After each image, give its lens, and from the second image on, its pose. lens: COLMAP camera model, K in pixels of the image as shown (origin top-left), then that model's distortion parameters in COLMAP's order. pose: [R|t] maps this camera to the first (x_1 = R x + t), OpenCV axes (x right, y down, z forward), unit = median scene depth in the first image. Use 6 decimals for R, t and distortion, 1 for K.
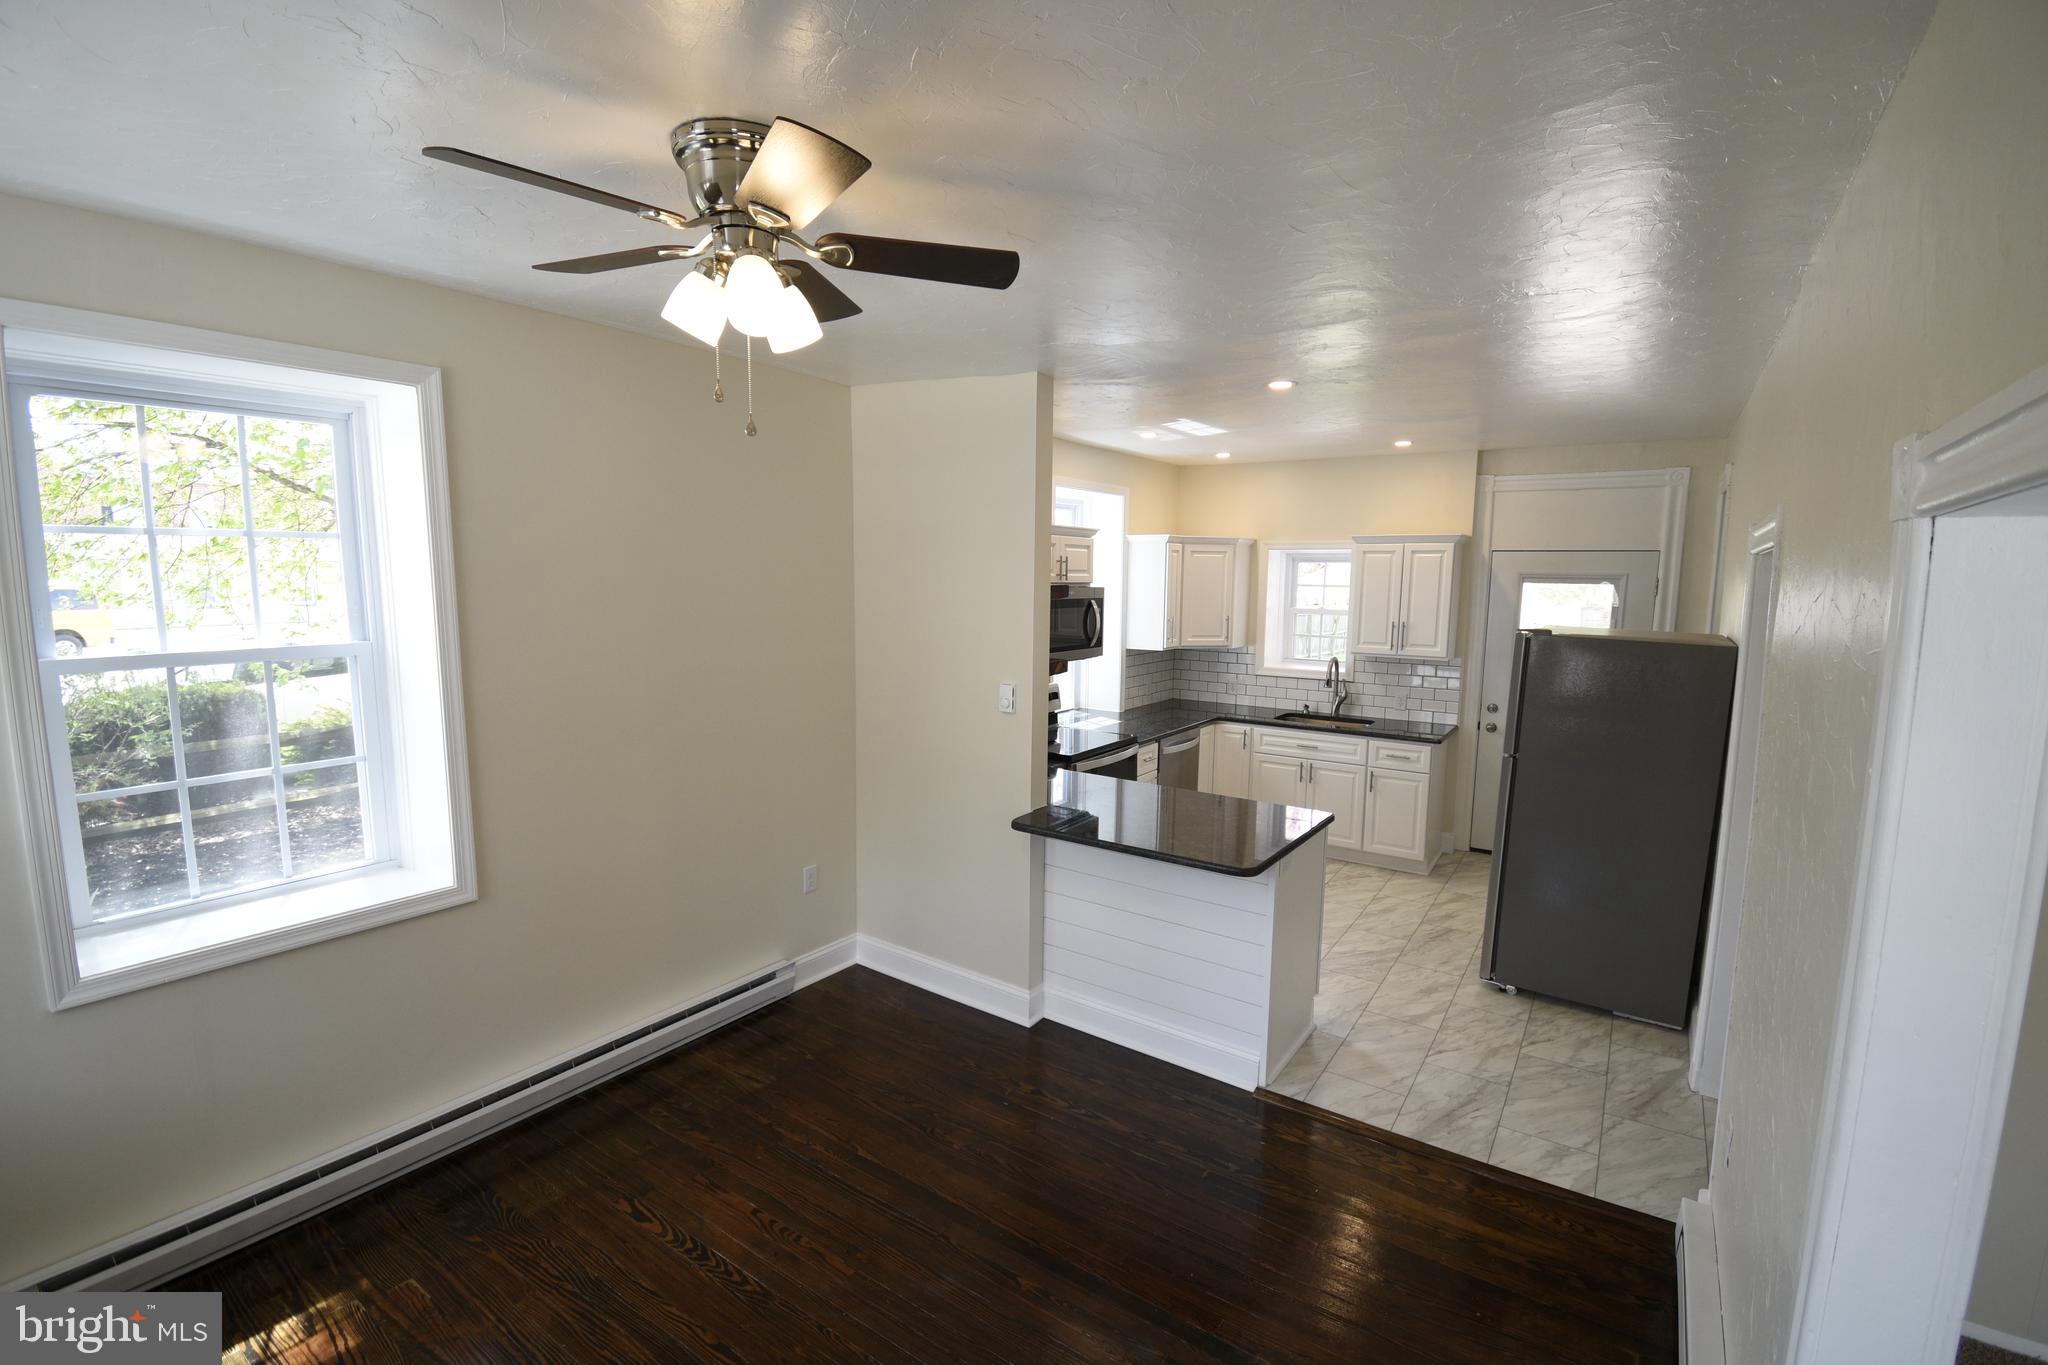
lens RADIAL K [[911.0, 0, 1029.1], [0, 911.0, 685.2], [0, 0, 1]] dist [0.012820, -0.018192]
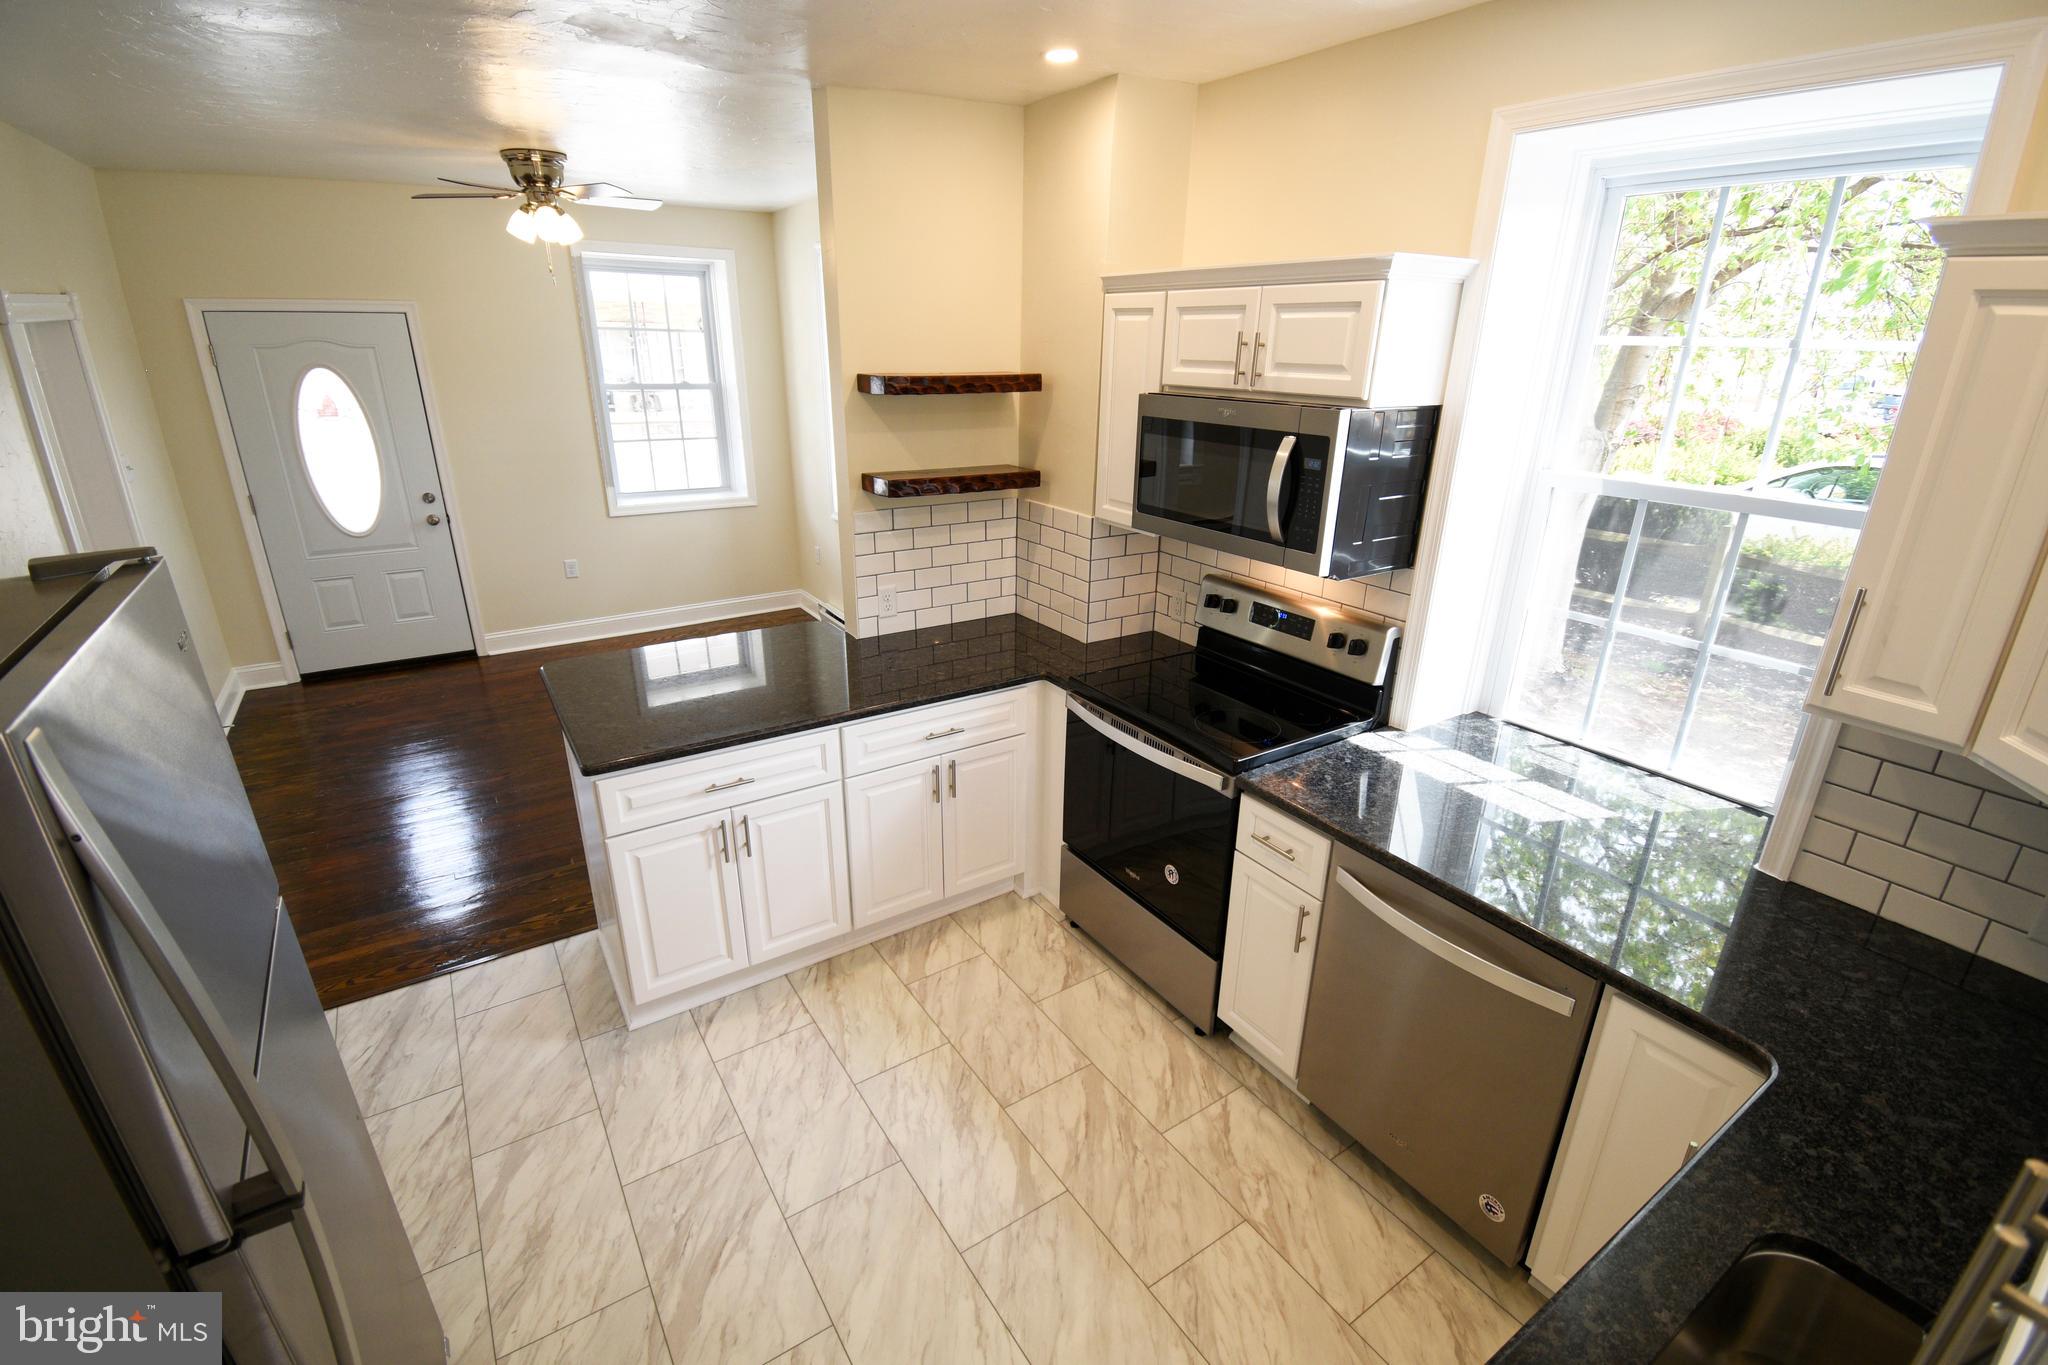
lens RADIAL K [[911.0, 0, 1035.0], [0, 911.0, 685.3], [0, 0, 1]] dist [0.012820, -0.018192]
pose [[-0.378064, 0.311107, -0.871940, 0.479120], [-0.134948, 0.913265, 0.384364, -0.122034], [0.915891, 0.262980, -0.303289, 0.939994]]
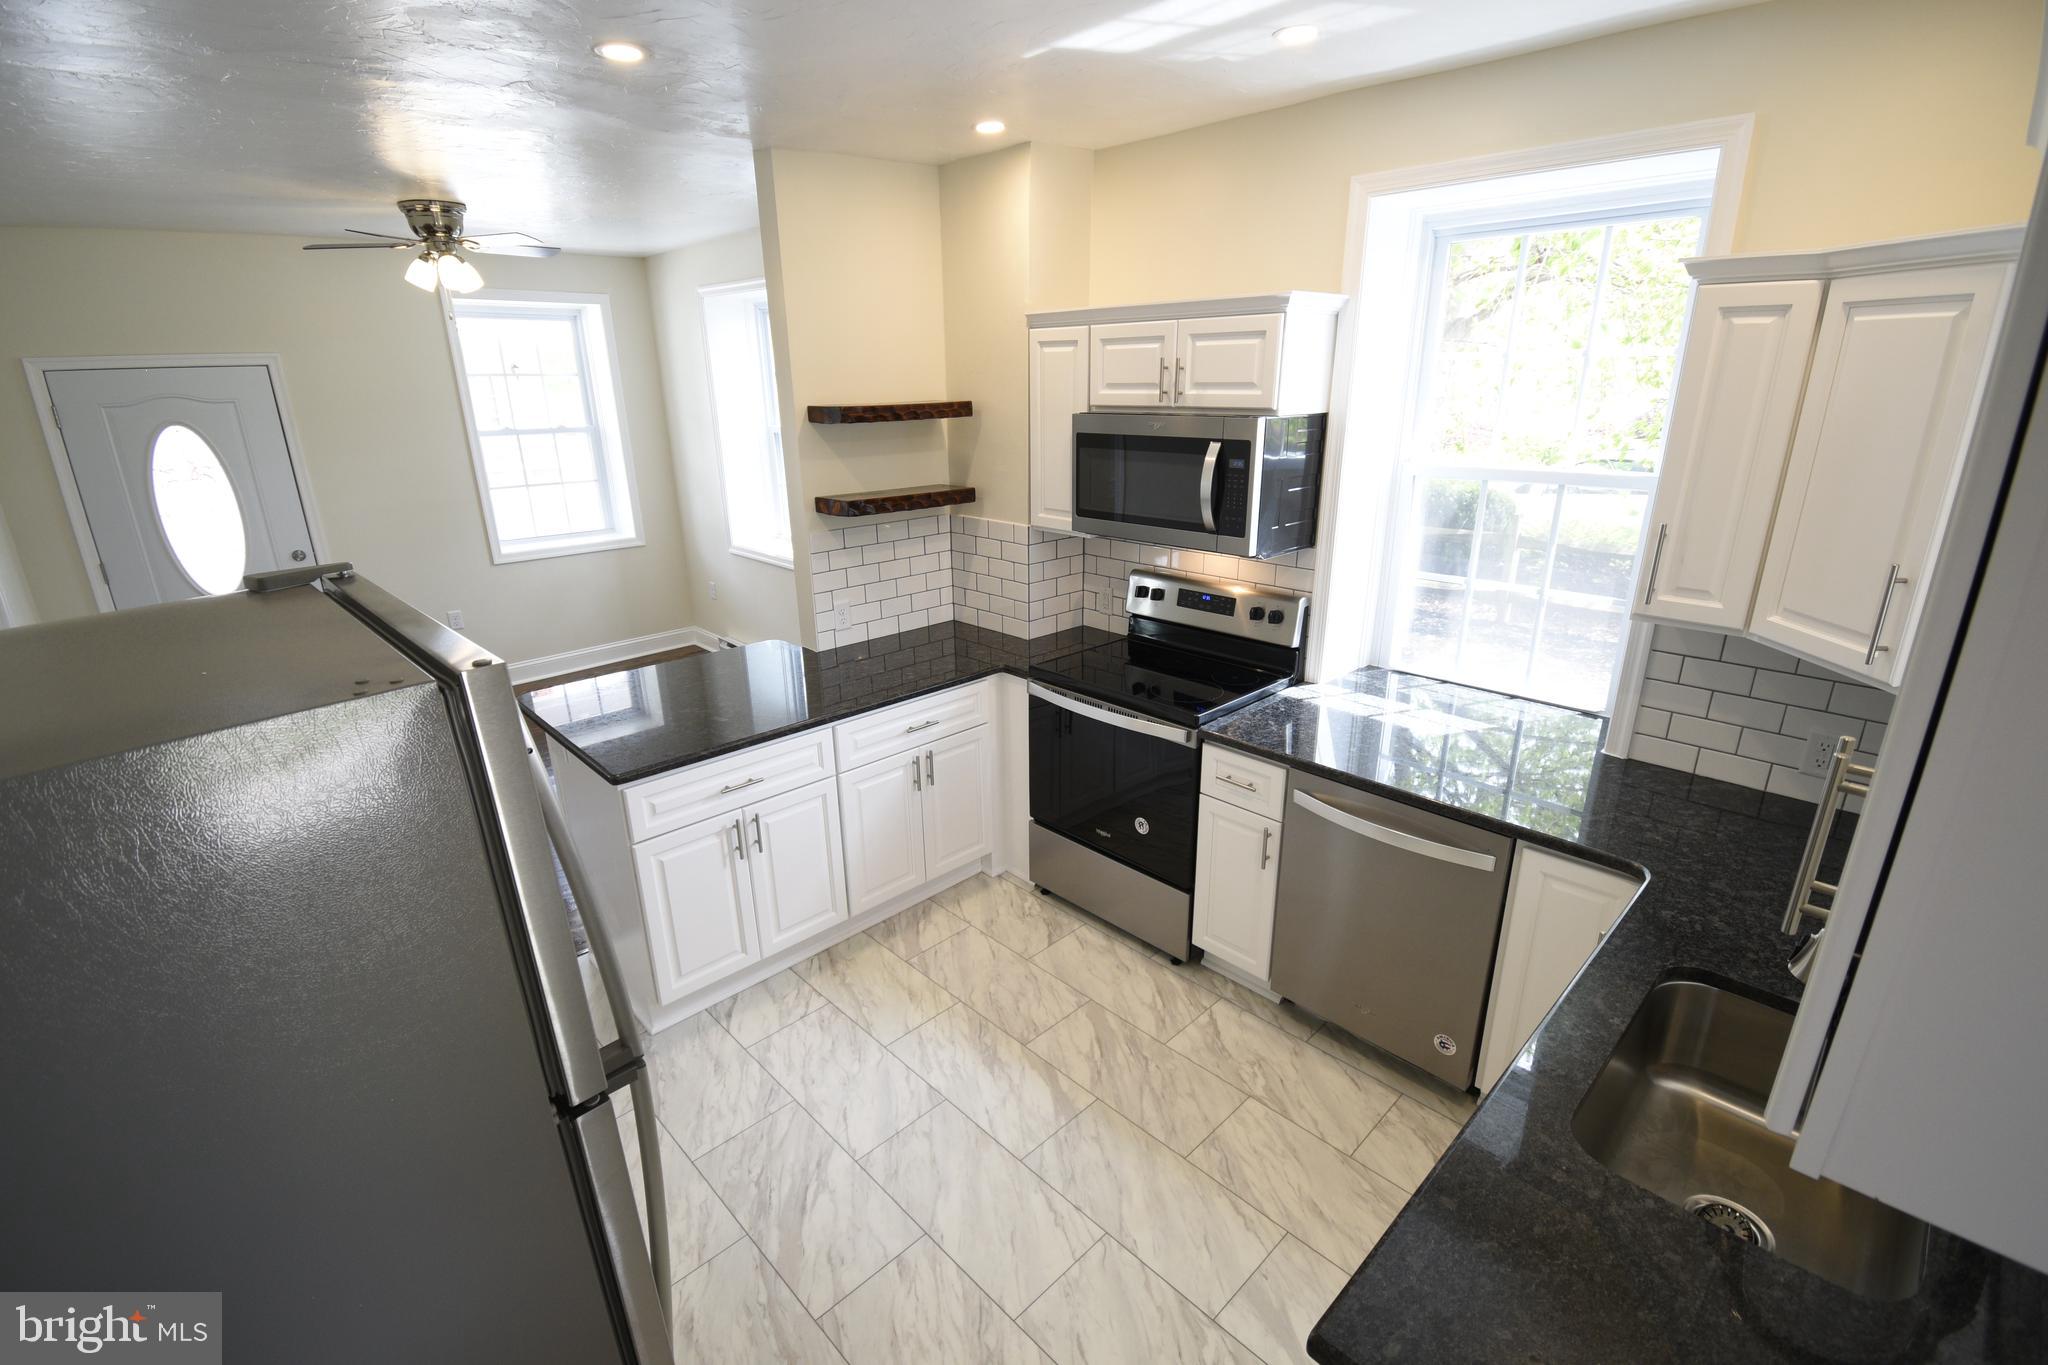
lens RADIAL K [[911.0, 0, 1031.2], [0, 911.0, 685.6], [0, 0, 1]] dist [0.012820, -0.018192]
pose [[-0.203610, 0.306172, -0.929947, 0.559224], [-0.112218, 0.936286, 0.332829, -0.112187], [0.972600, 0.172124, -0.156279, 0.895776]]
